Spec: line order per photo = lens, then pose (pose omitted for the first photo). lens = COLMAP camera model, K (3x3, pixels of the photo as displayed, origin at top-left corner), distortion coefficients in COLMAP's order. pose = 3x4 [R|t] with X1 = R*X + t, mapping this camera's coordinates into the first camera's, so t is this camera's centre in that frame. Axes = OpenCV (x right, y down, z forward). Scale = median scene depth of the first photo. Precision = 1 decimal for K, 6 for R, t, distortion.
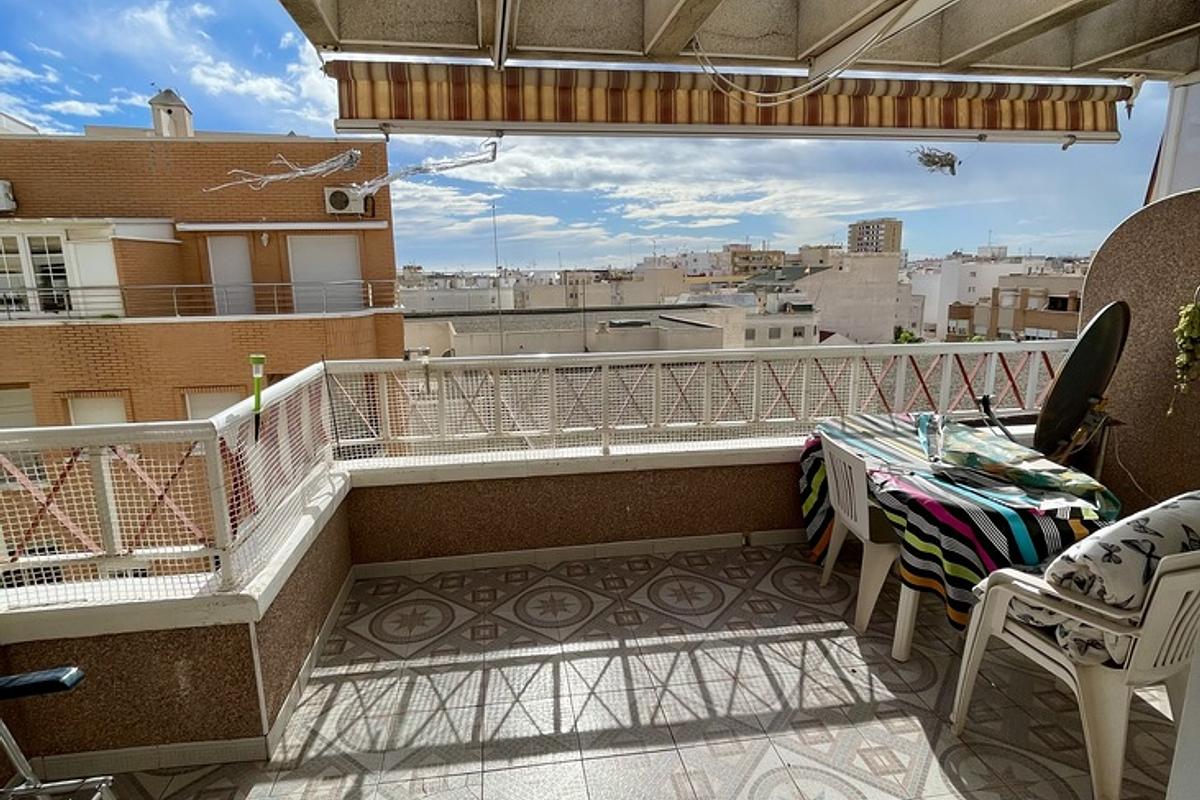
lens RADIAL K [[653.7, 0, 597.2], [0, 653.7, 401.7], [0, 0, 1]] dist [-0.000203, 0.000824]
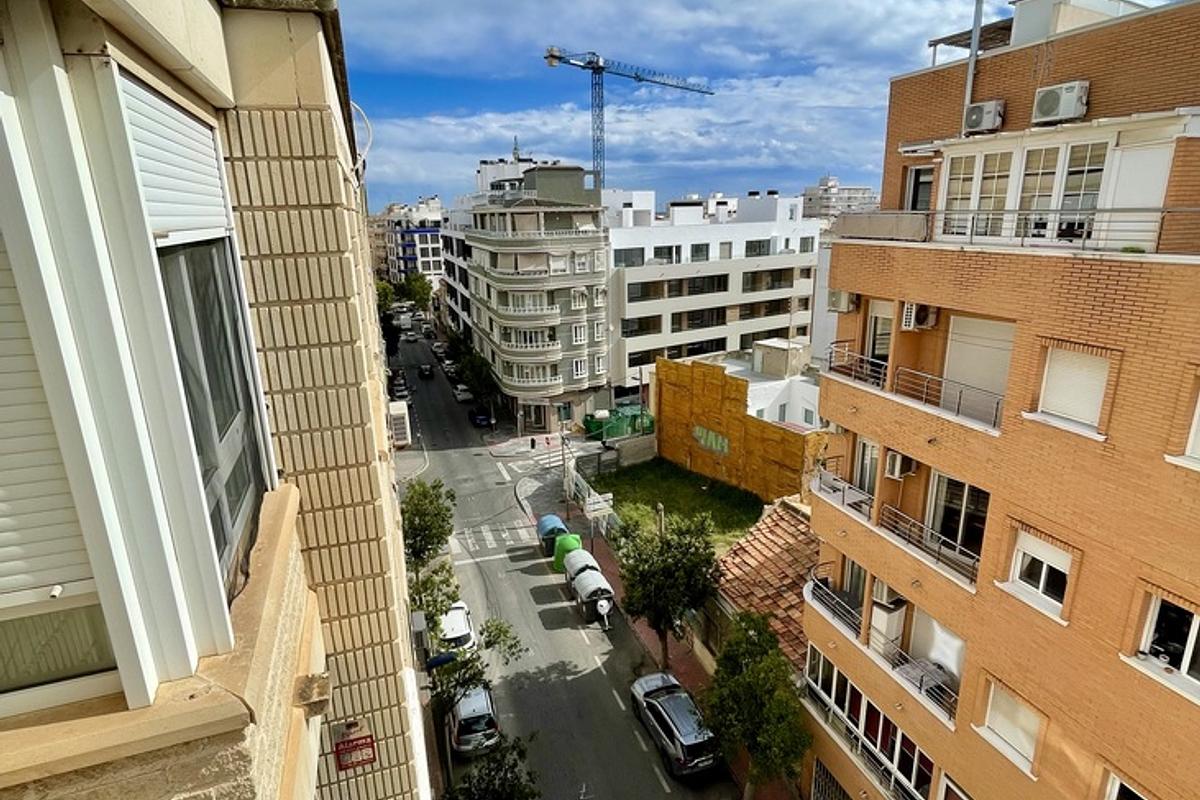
lens RADIAL K [[653.7, 0, 599.1], [0, 653.7, 399.3], [0, 0, 1]] dist [-0.000203, 0.000824]
pose [[0.172315, 0.277692, -0.945090, -0.107000], [-0.187287, 0.951176, 0.245333, -0.038836], [0.967074, 0.134729, 0.215909, 0.284686]]
